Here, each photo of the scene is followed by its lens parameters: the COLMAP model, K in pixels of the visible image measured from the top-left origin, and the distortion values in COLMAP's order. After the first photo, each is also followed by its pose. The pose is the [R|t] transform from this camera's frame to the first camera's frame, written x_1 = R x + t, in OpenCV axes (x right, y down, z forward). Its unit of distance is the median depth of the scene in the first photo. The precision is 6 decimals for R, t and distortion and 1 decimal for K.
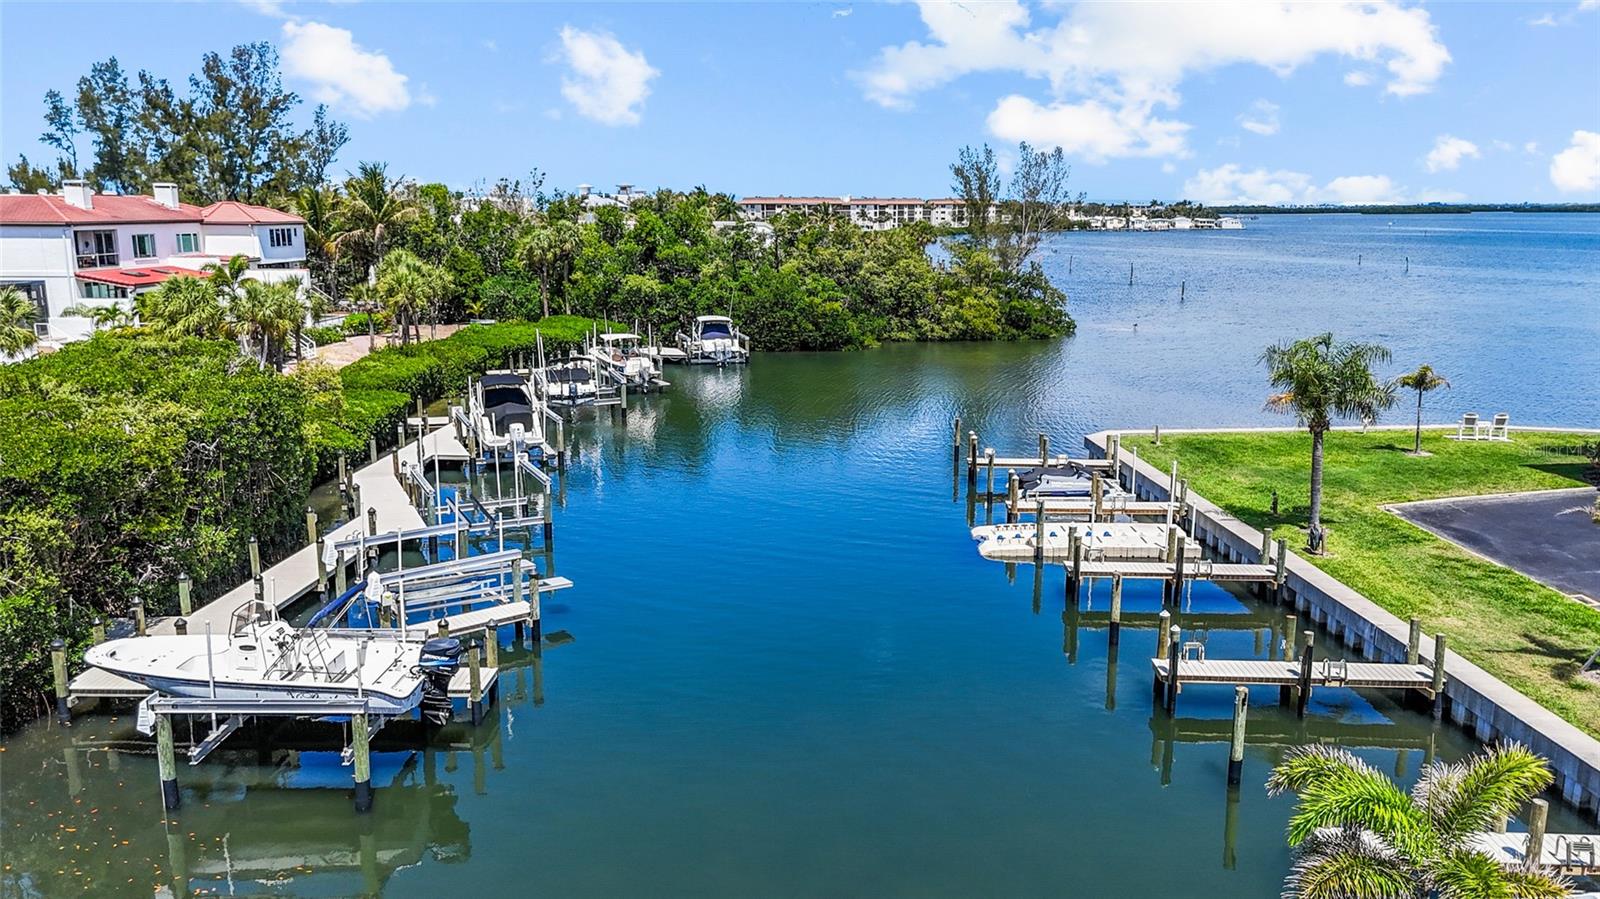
lens RADIAL K [[1148.2, 0, 800.0], [0, 1148.2, 449.5], [0, 0, 1]] dist [0.071796, -0.093667]
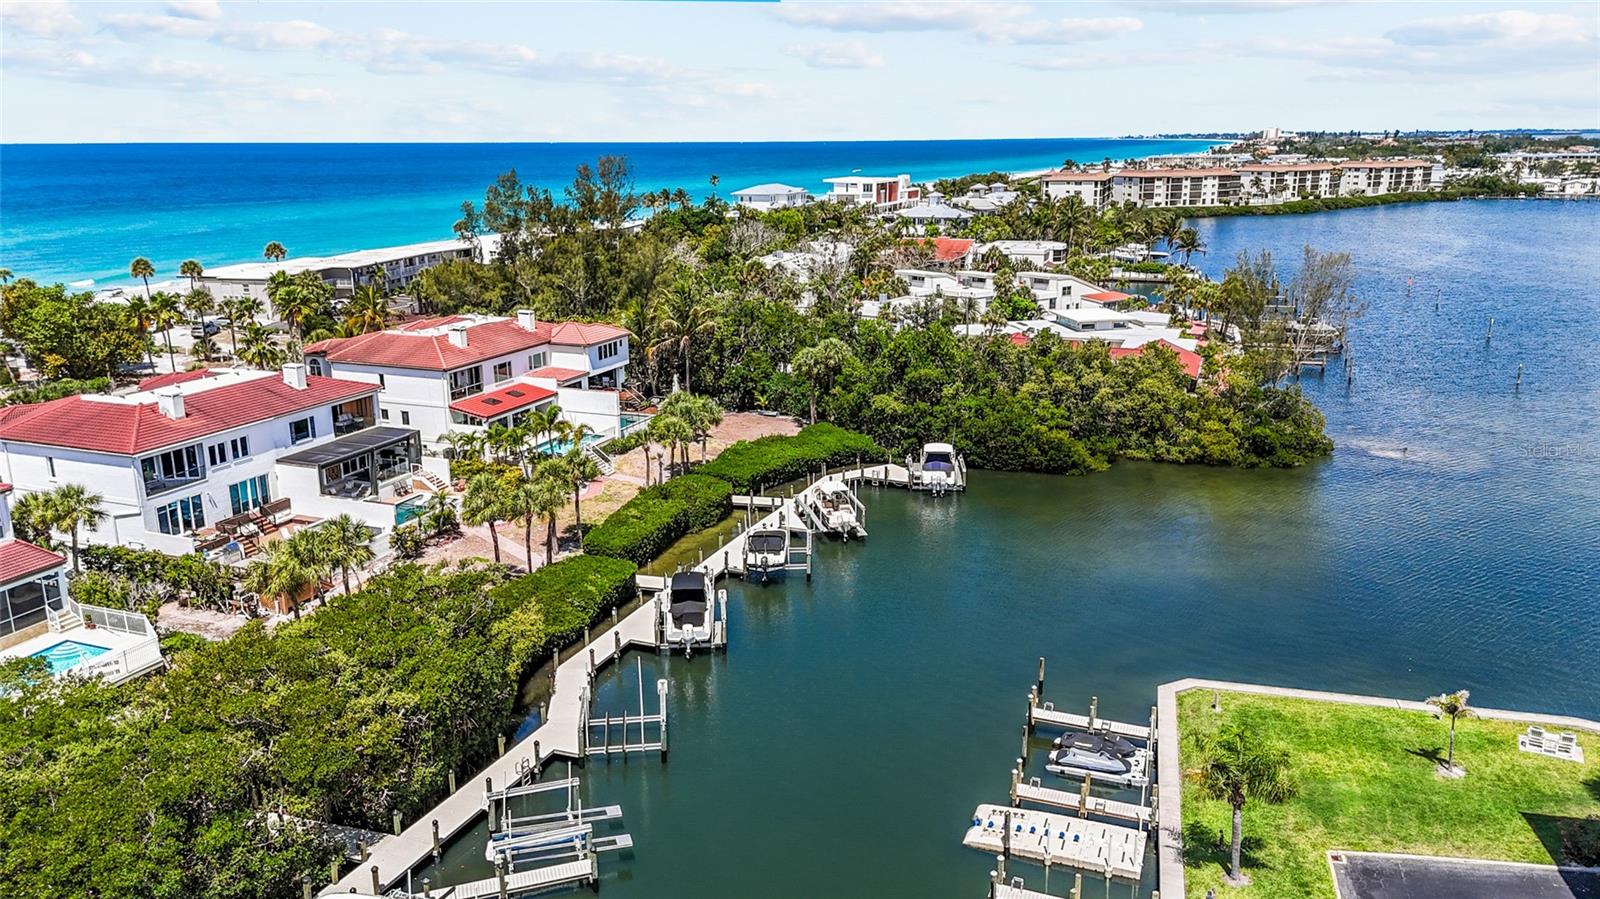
lens RADIAL K [[1148.2, 0, 800.0], [0, 1148.2, 449.5], [0, 0, 1]] dist [0.071796, -0.093667]
pose [[0.942494, 0.077579, -0.325096, 0.151149], [-0.058515, 0.995966, 0.068028, -0.169204], [0.329062, -0.045093, 0.943231, -0.095222]]
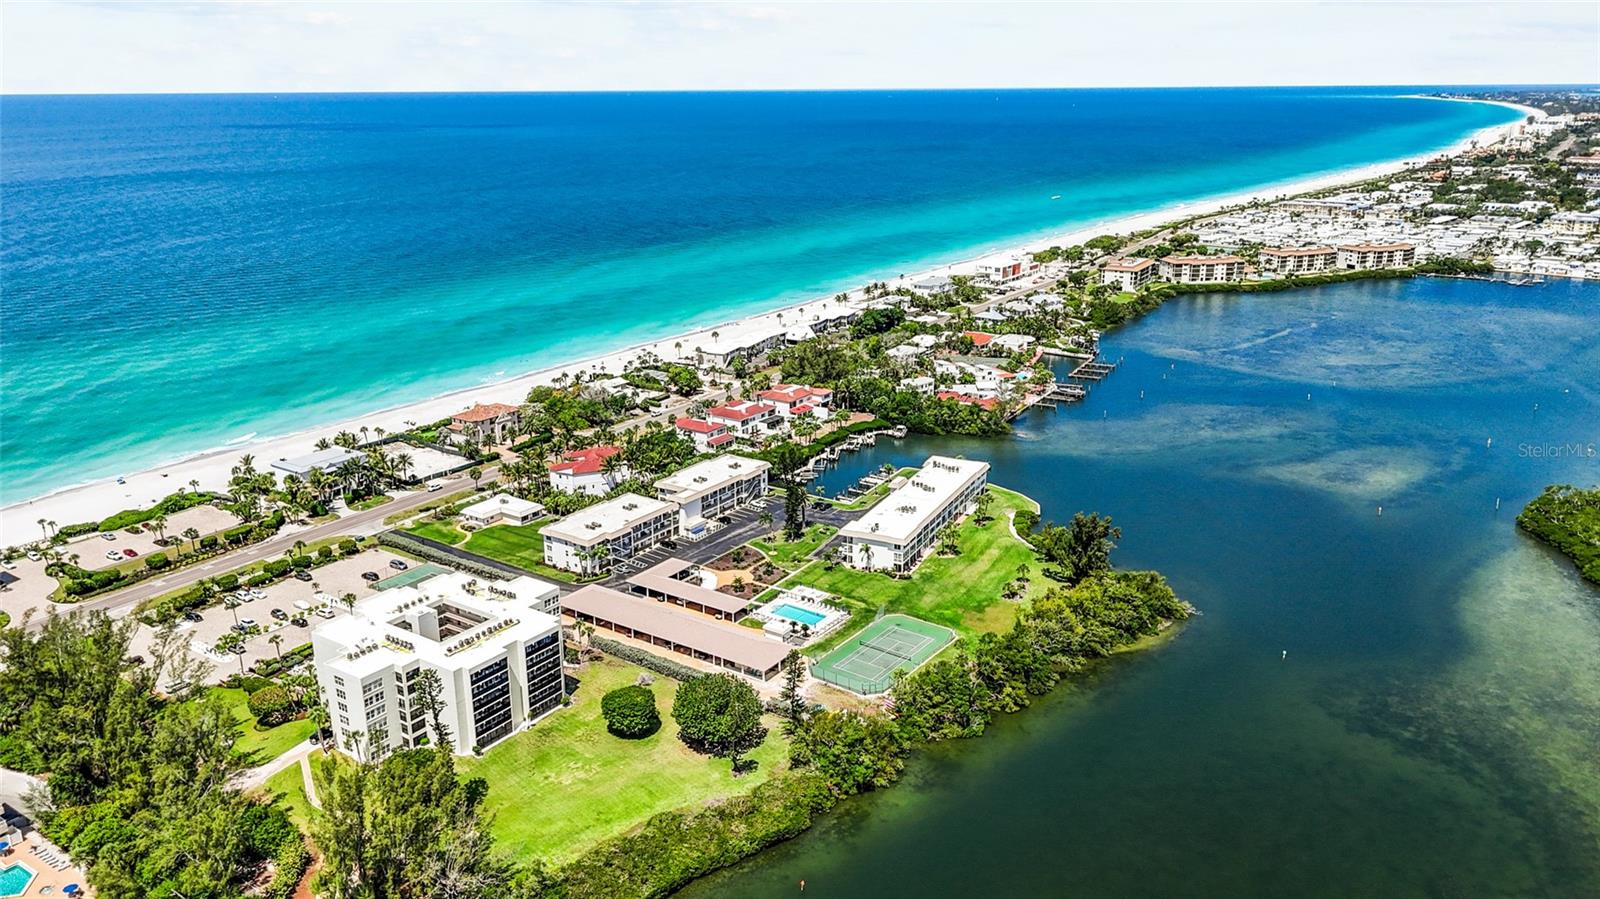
lens RADIAL K [[1148.2, 0, 800.0], [0, 1148.2, 449.5], [0, 0, 1]] dist [0.071796, -0.093667]
pose [[0.840577, 0.153497, -0.519489, 1.913223], [-0.099841, 0.986483, 0.129932, -0.556319], [0.532411, -0.057351, 0.844541, -3.007821]]
